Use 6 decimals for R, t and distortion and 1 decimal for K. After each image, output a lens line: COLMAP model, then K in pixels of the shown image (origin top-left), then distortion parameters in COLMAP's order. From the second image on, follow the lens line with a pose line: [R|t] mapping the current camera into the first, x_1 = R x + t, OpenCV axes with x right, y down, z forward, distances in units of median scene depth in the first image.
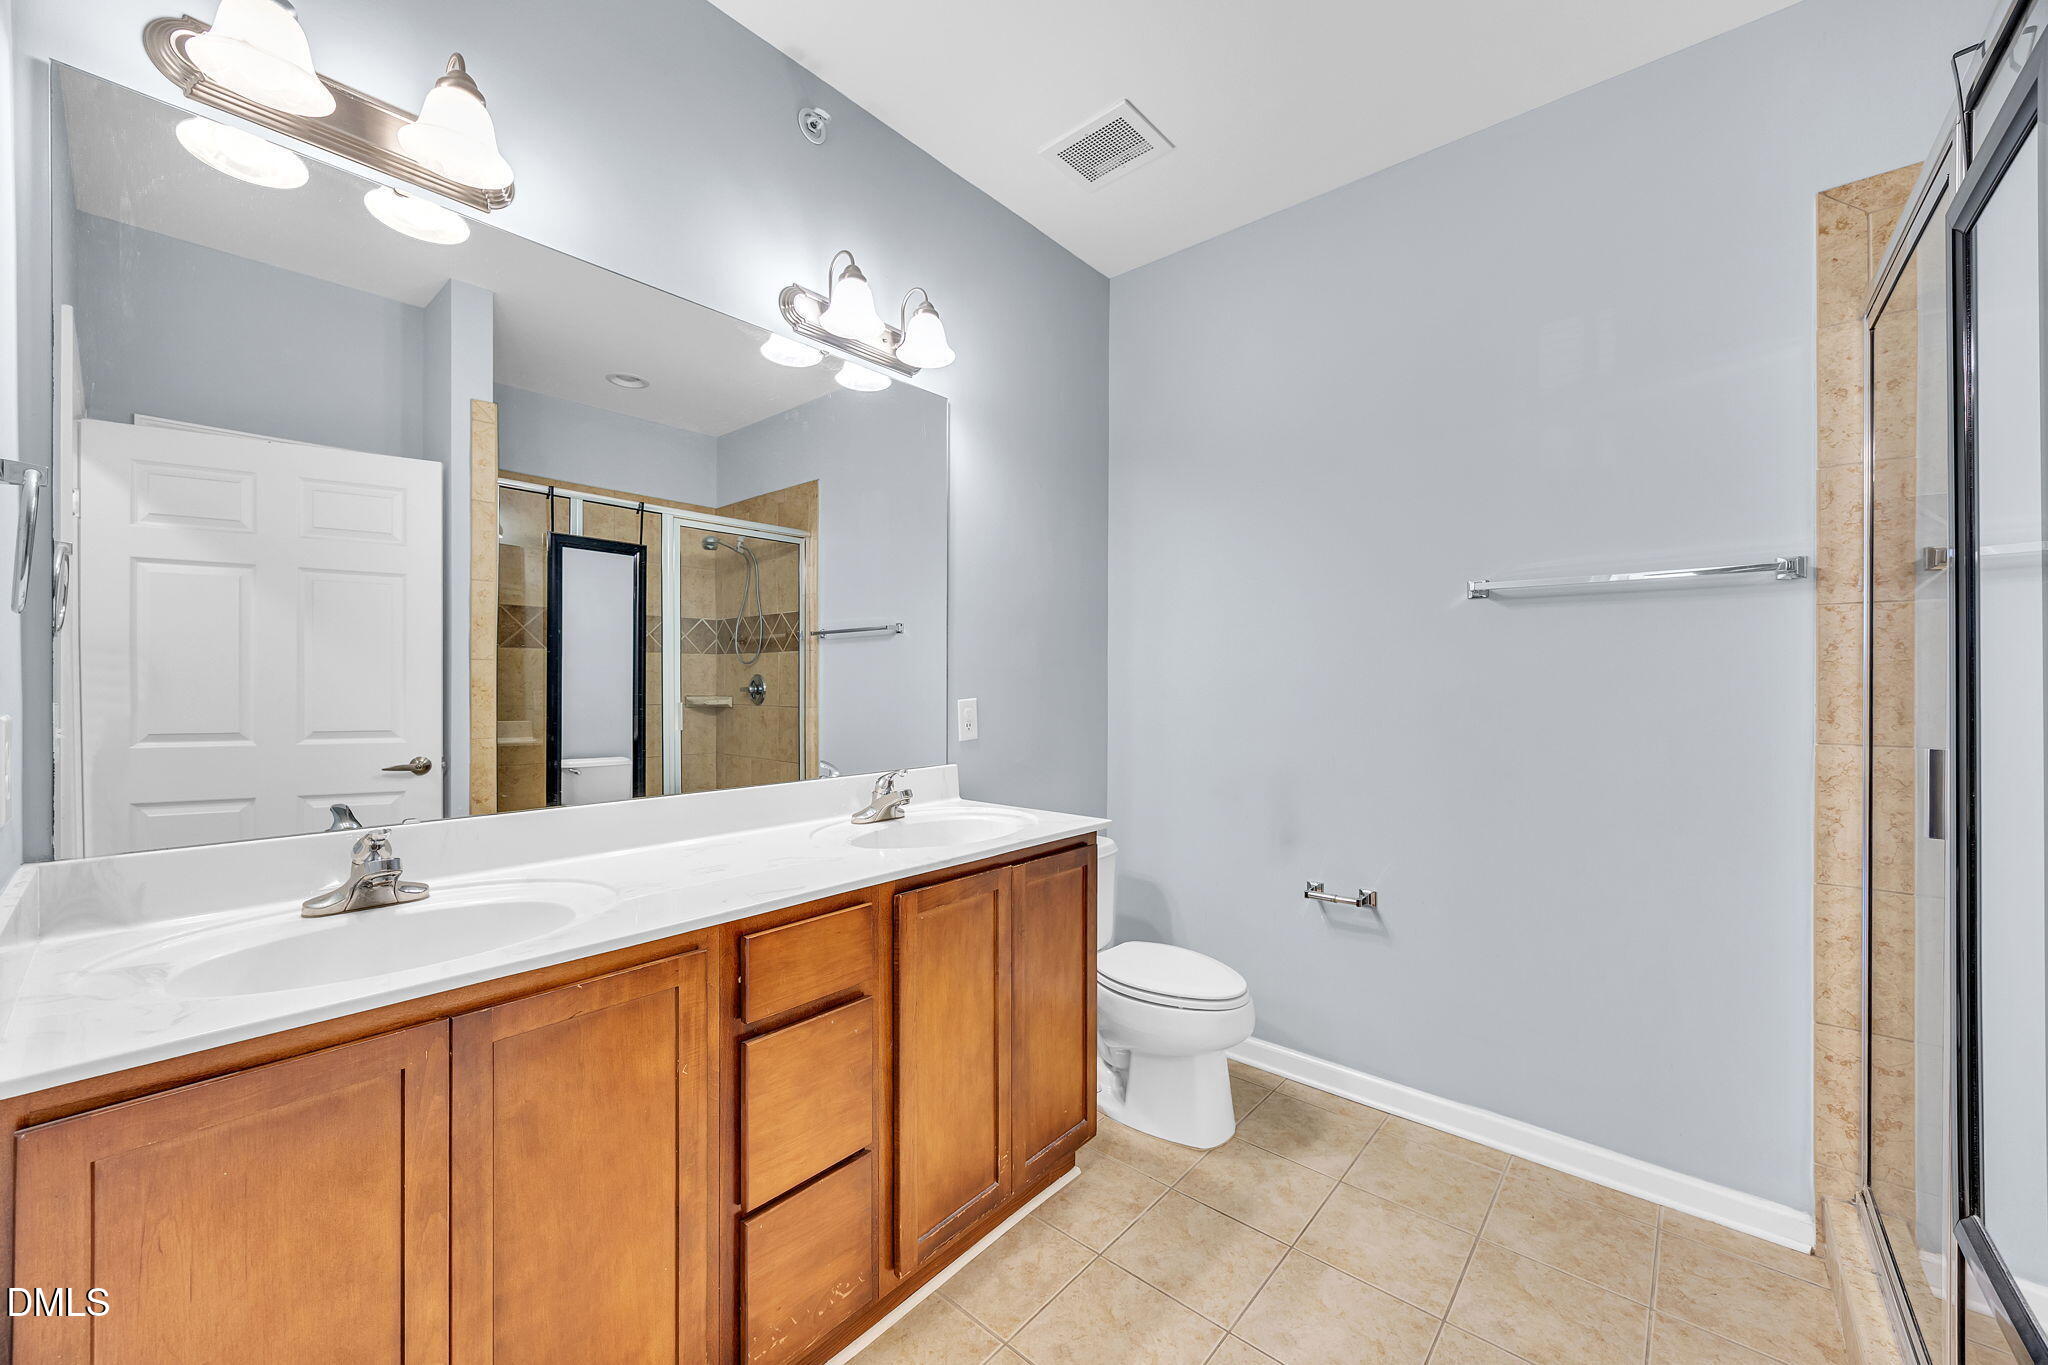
lens RADIAL K [[776.5, 0, 1024.0], [0, 776.5, 685.1], [0, 0, 1]] dist [-0.002650, 0.000098]
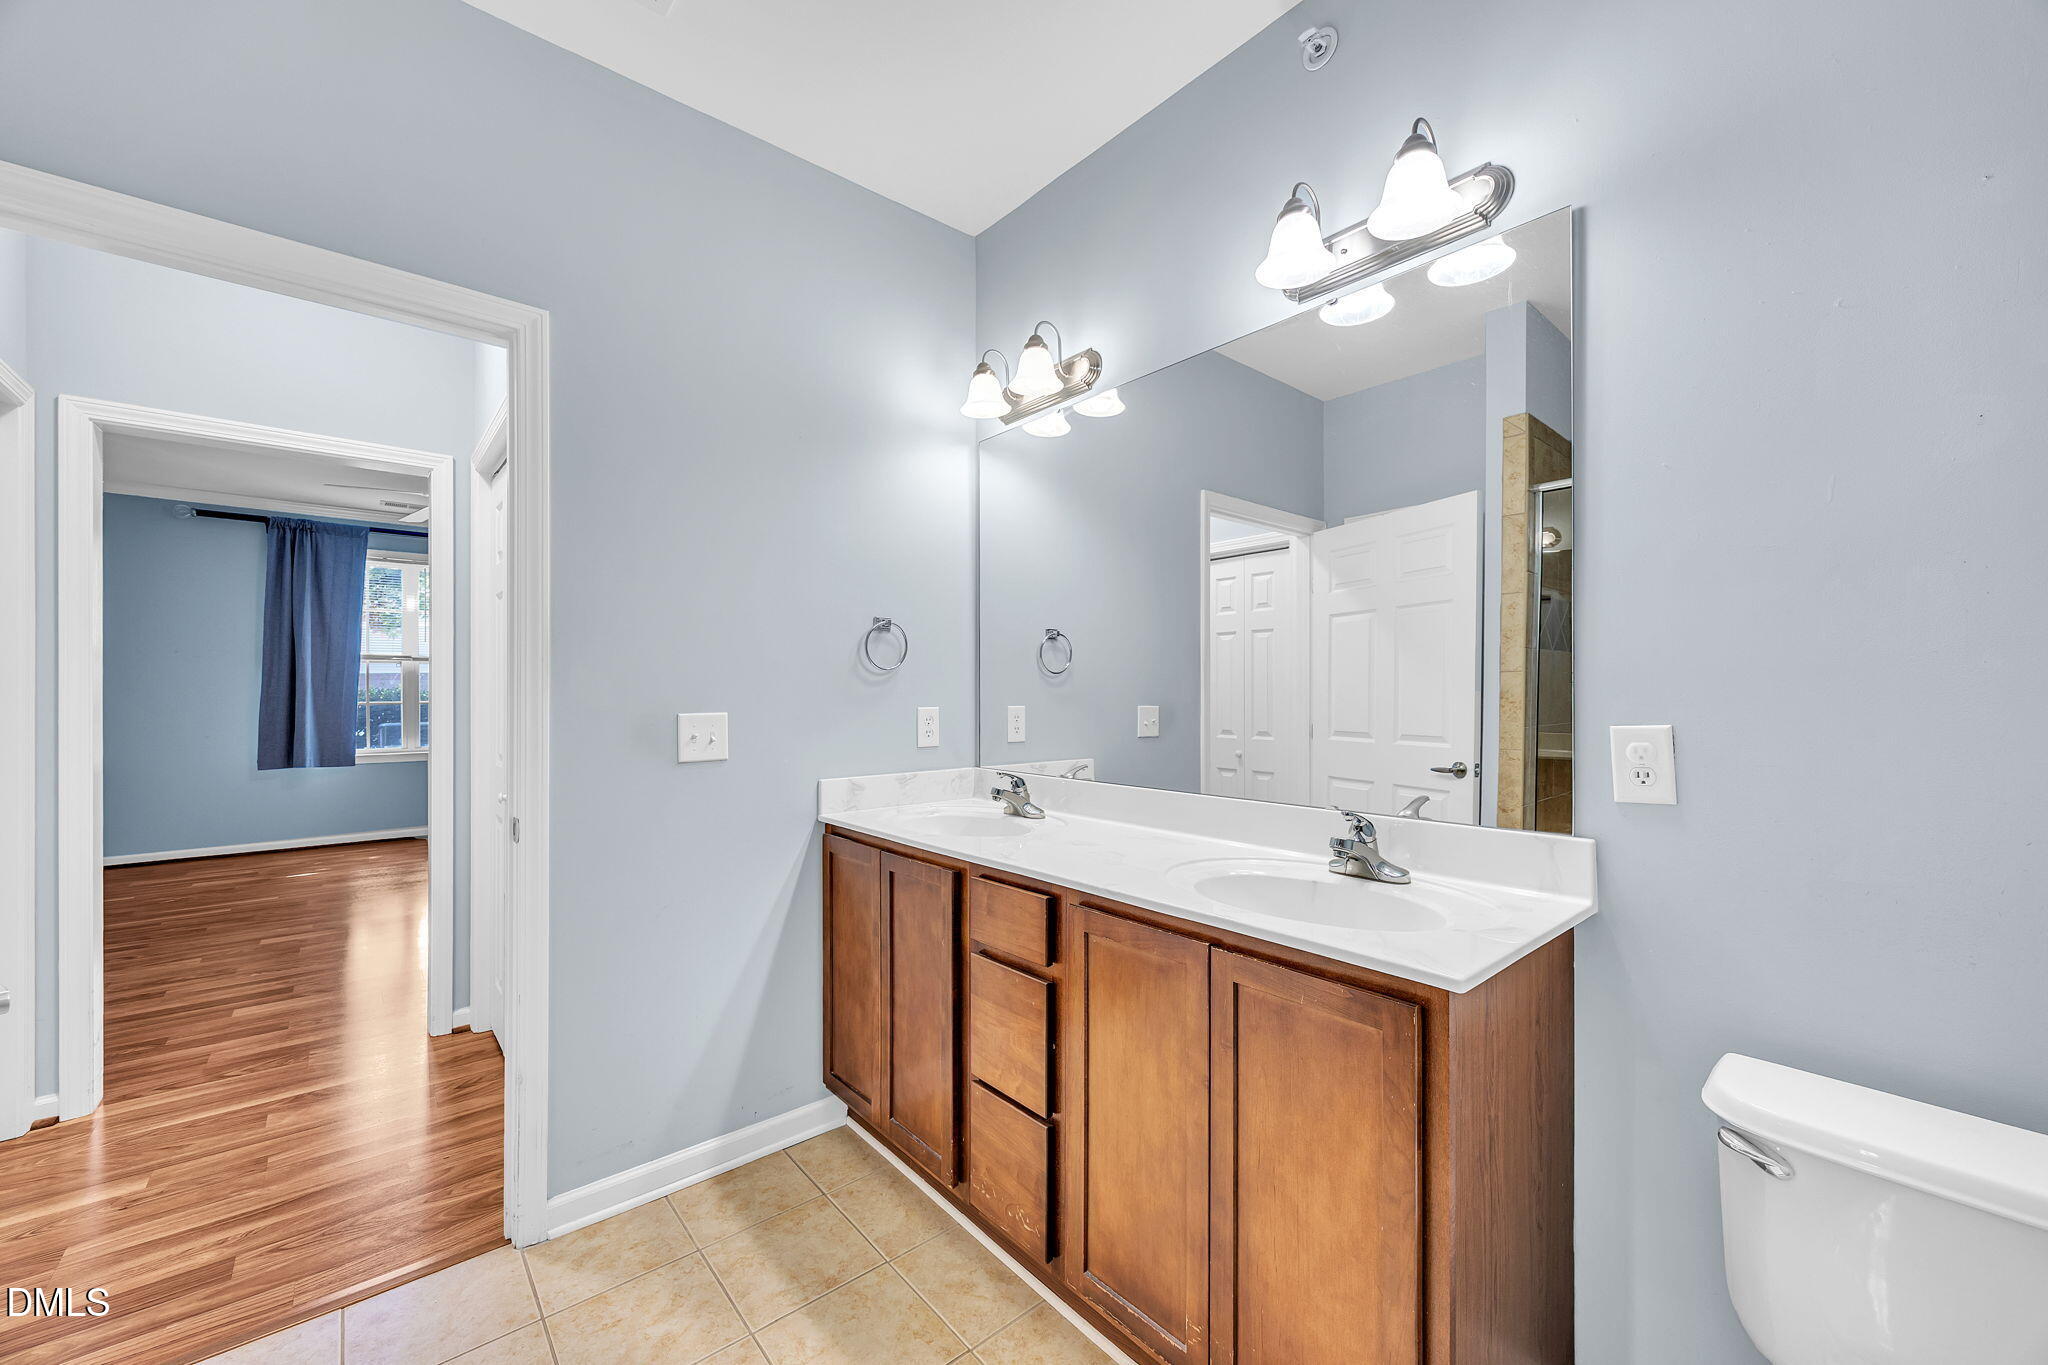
lens RADIAL K [[789.8, 0, 1022.2], [0, 789.8, 692.9], [0, 0, 1]] dist [-0.001675, -0.000040]
pose [[-0.151452, -0.002449, -0.988462, 0.695242], [-0.003781, 0.999991, -0.001899, -0.002051], [0.988457, 0.003450, -0.151460, 0.874027]]
